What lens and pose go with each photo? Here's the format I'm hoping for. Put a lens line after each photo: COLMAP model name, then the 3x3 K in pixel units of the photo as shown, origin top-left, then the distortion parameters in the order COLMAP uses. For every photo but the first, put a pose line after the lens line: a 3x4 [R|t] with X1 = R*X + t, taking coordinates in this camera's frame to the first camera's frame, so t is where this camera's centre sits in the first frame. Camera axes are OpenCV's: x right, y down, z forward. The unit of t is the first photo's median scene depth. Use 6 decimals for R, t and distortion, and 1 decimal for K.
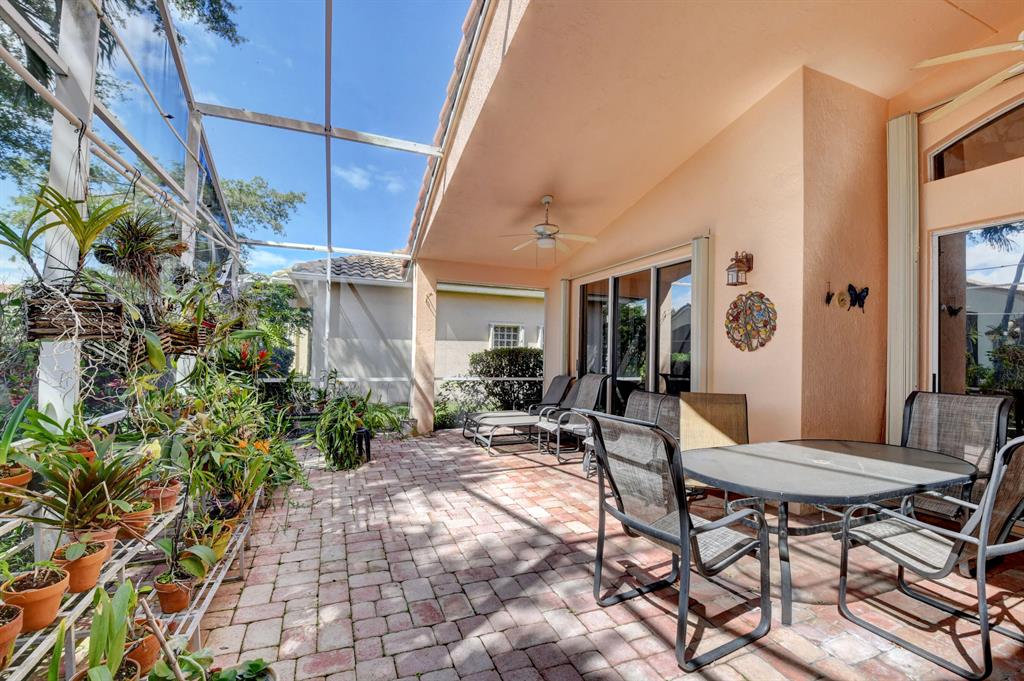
lens RADIAL K [[451.5, 0, 510.4], [0, 451.5, 341.1], [0, 0, 1]] dist [0.013210, -0.024122]
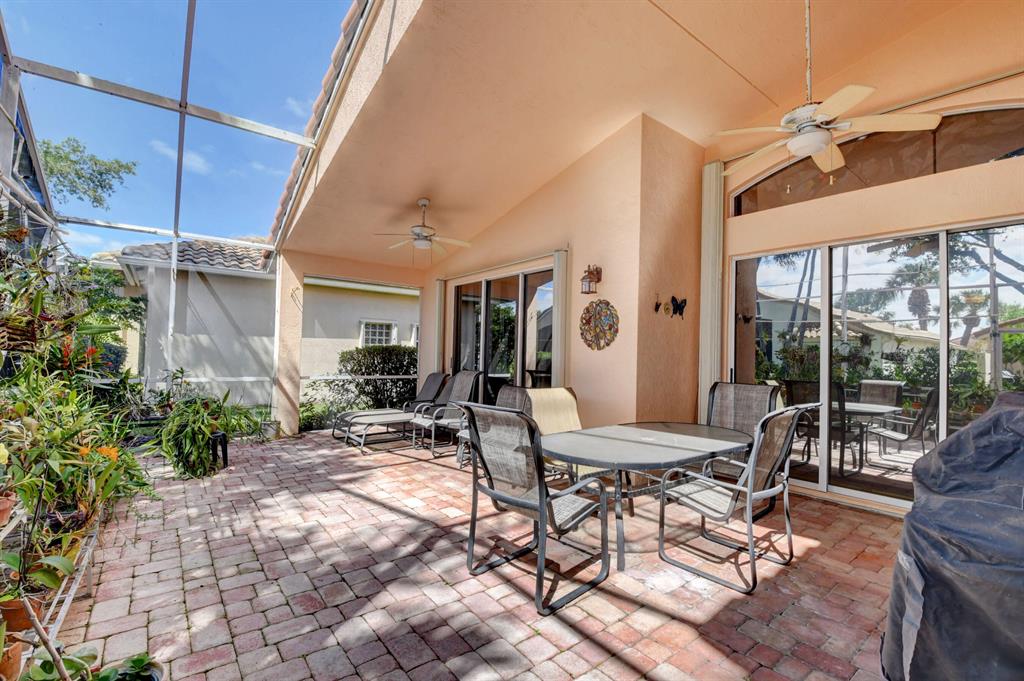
lens RADIAL K [[451.5, 0, 510.4], [0, 451.5, 341.1], [0, 0, 1]] dist [0.013210, -0.024122]
pose [[0.960782, 0.009099, 0.277157, -0.017047], [-0.010366, 0.999941, 0.003105, -0.002002], [-0.277113, -0.005856, 0.960820, -0.063142]]
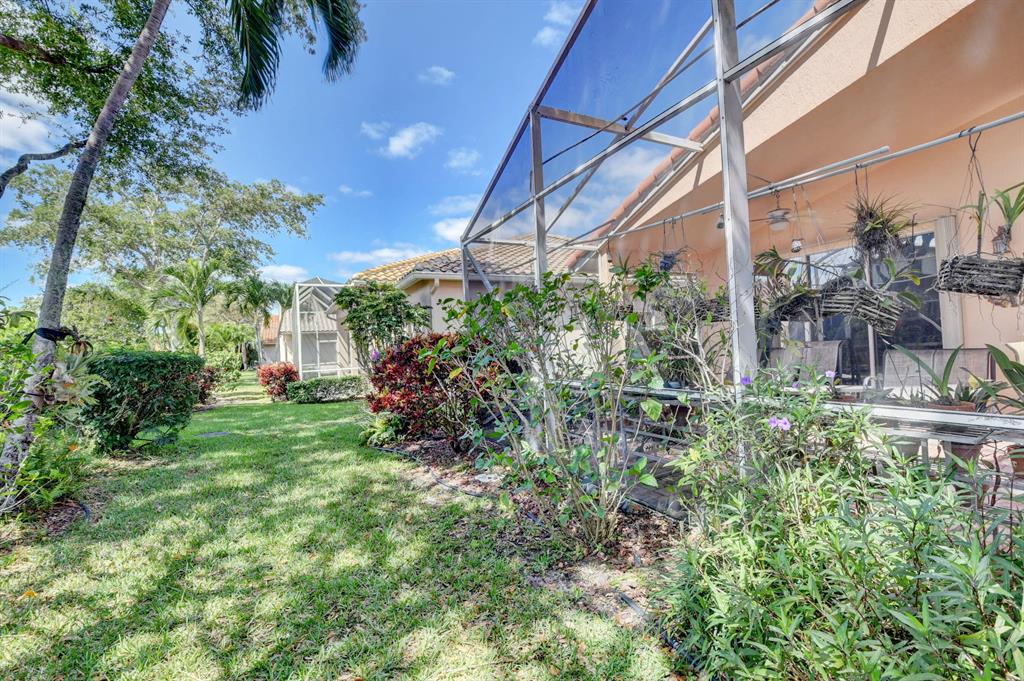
lens RADIAL K [[447.0, 0, 510.6], [0, 447.0, 342.8], [0, 0, 1]] dist [0.012638, -0.020988]
pose [[0.990870, -0.065300, 0.117954, -0.929951], [0.064173, 0.997850, 0.013330, 0.014578], [-0.118571, -0.005639, 0.992930, -0.047237]]
